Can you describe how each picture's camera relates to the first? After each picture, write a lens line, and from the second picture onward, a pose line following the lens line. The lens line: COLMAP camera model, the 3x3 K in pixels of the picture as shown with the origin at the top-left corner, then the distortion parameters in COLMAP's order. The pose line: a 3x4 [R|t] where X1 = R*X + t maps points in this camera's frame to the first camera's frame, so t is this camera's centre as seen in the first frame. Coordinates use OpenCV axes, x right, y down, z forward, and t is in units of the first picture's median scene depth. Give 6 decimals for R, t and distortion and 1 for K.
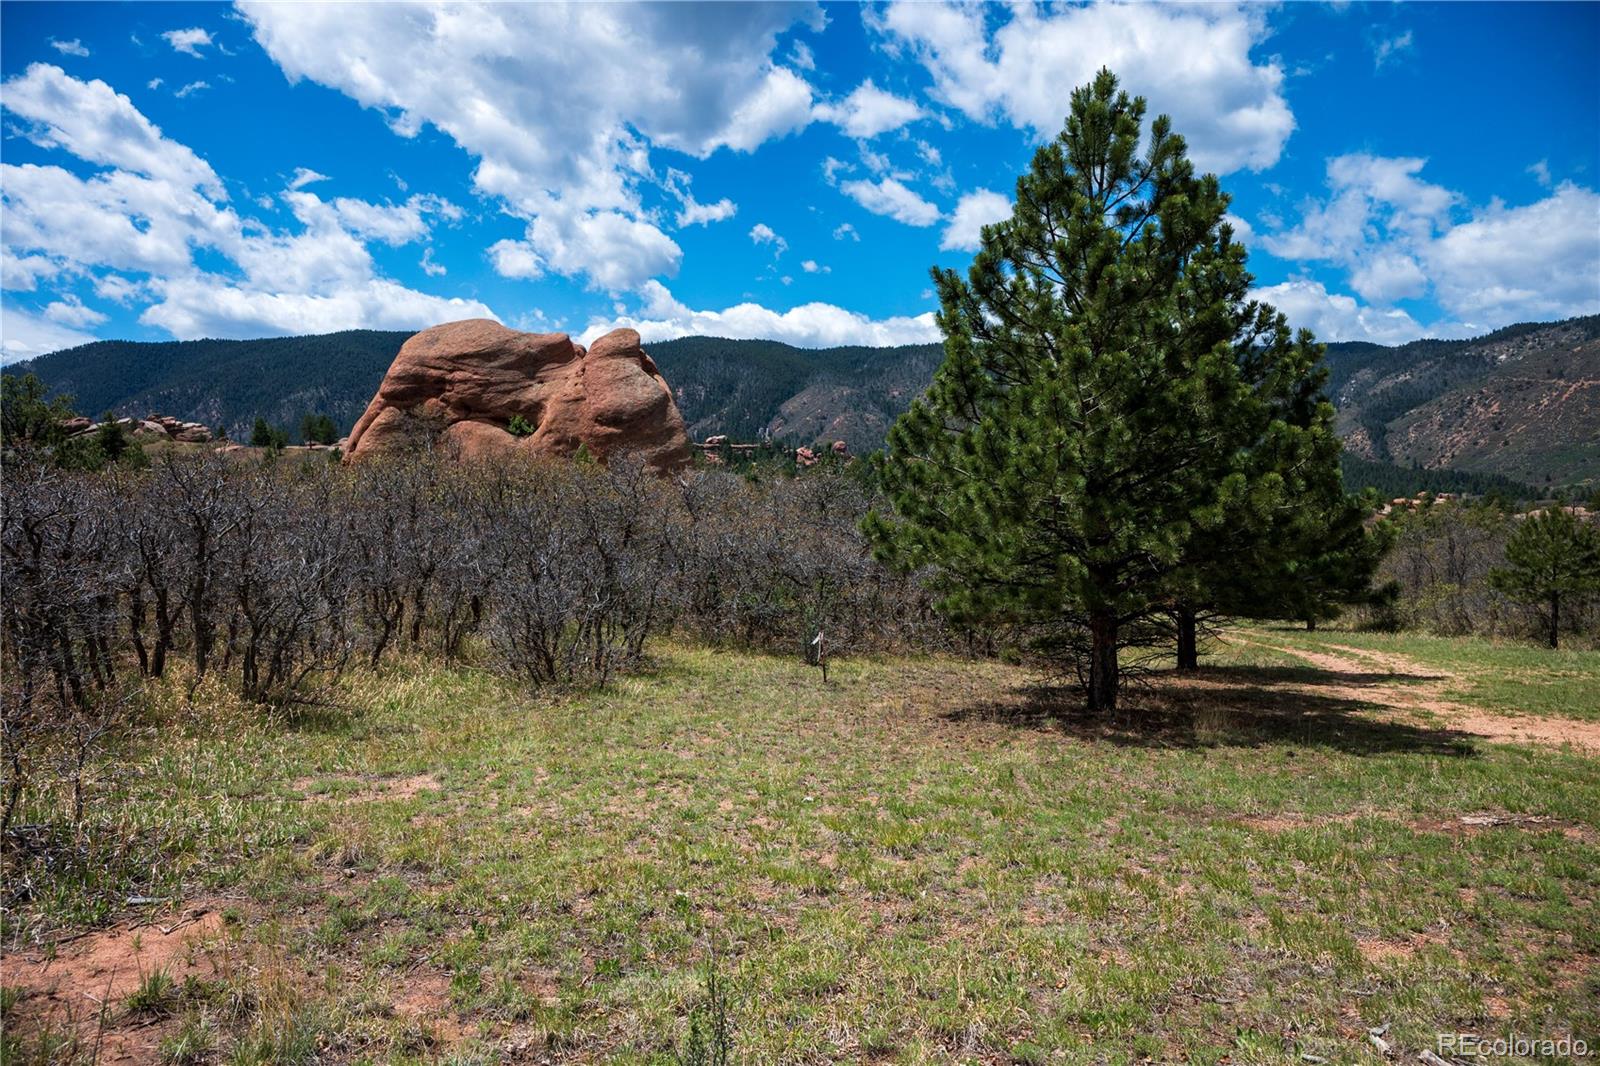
lens RADIAL K [[1057.5, 0, 785.4], [0, 1057.5, 528.9], [0, 0, 1]] dist [-0.008196, 0.000048]
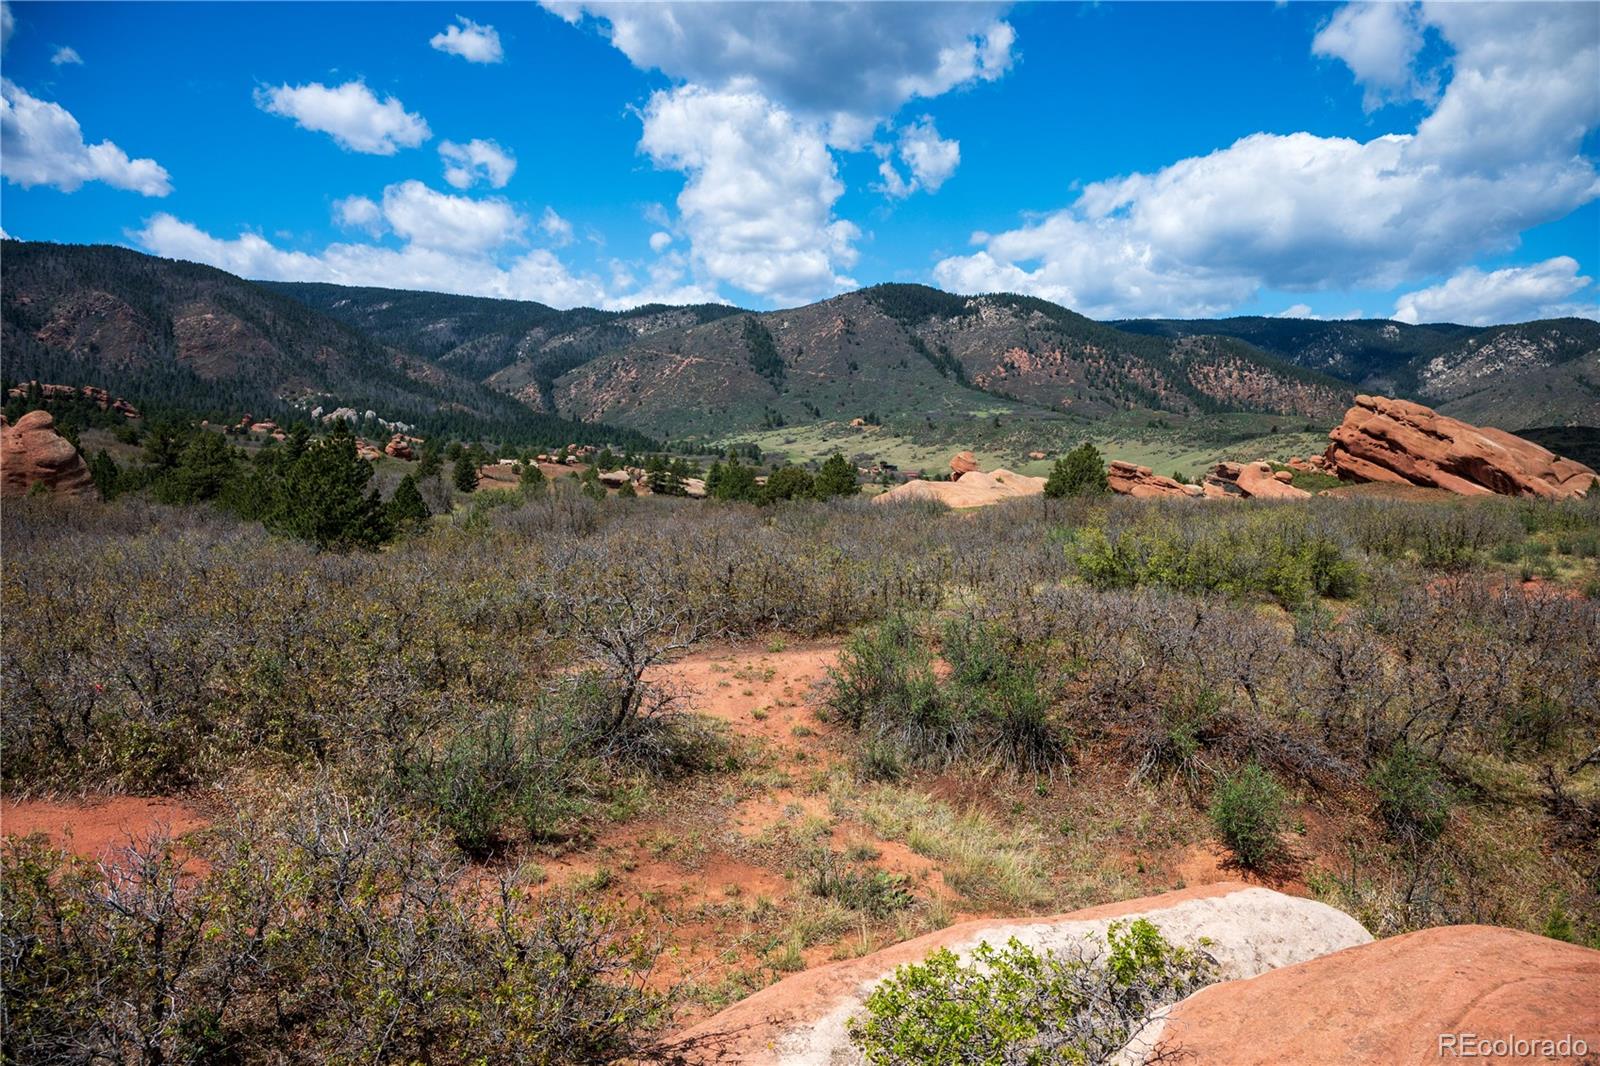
lens RADIAL K [[1057.5, 0, 800.4], [0, 1057.5, 547.1], [0, 0, 1]] dist [-0.008196, 0.000048]
pose [[0.737626, -0.032910, 0.674407, -0.408933], [-0.018822, 0.997421, 0.069259, -0.101270], [-0.674947, -0.063781, 0.735104, -1.237004]]
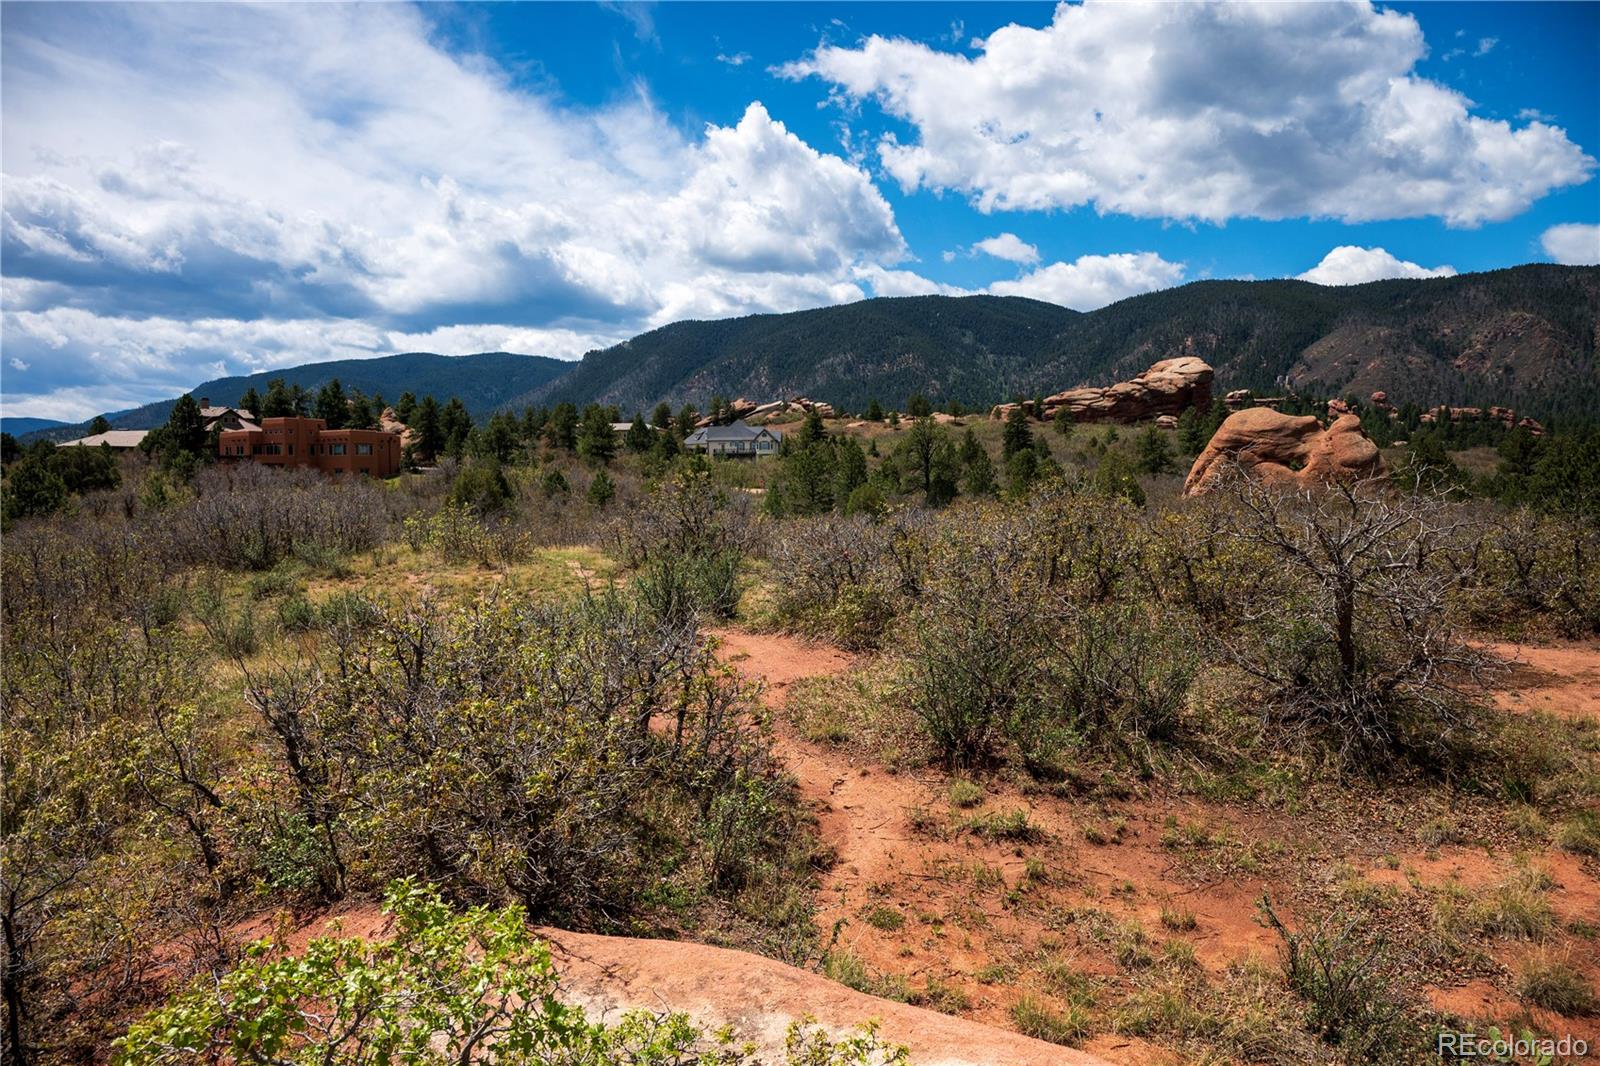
lens RADIAL K [[1057.5, 0, 804.2], [0, 1057.5, 536.1], [0, 0, 1]] dist [-0.008196, 0.000048]
pose [[0.906413, 0.028456, -0.421432, -0.233500], [-0.005980, 0.998493, 0.054558, -0.062296], [0.422350, -0.046932, 0.905217, -1.199756]]
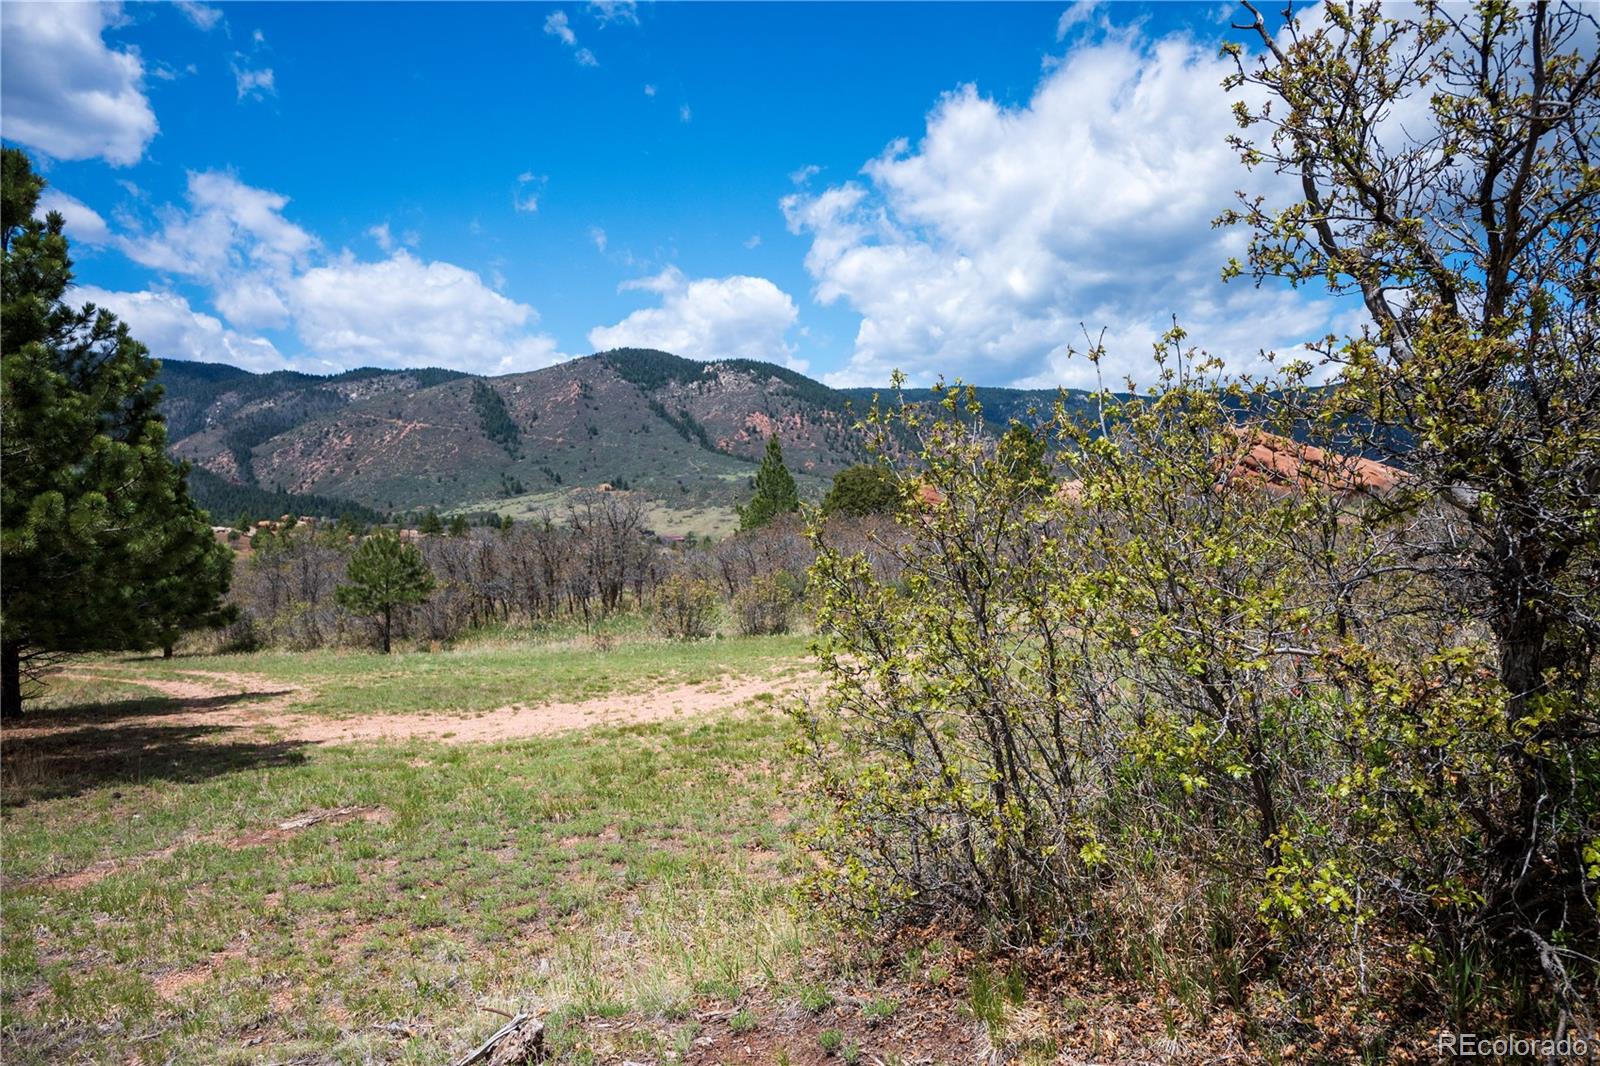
lens RADIAL K [[1057.5, 0, 800.1], [0, 1057.5, 533.6], [0, 0, 1]] dist [-0.008196, 0.000048]
pose [[0.543410, 0.001462, 0.839466, 0.012433], [0.012363, 0.999876, -0.009745, -0.000487], [-0.839376, 0.015674, 0.543324, -0.006051]]
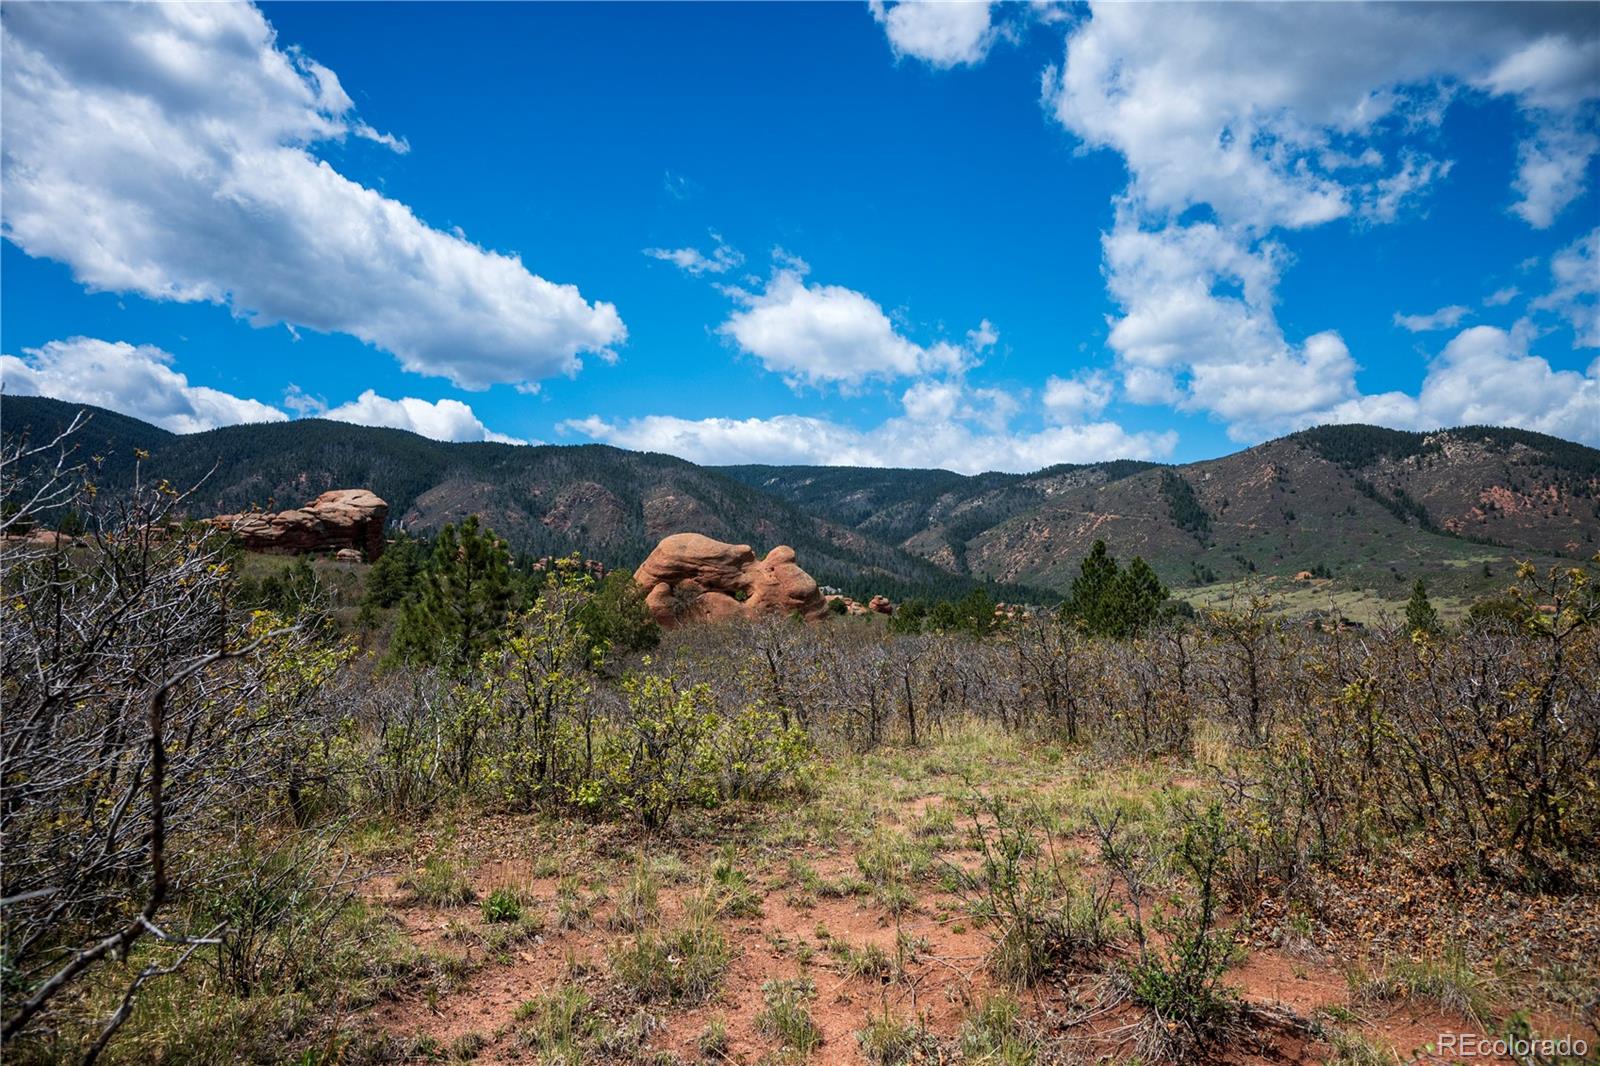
lens RADIAL K [[1057.5, 0, 787.5], [0, 1057.5, 534.4], [0, 0, 1]] dist [-0.008196, 0.000048]
pose [[0.936243, 0.044388, 0.348537, -0.801287], [-0.013895, 0.995889, -0.089507, -0.035741], [-0.351077, 0.078957, 0.933011, -0.797689]]
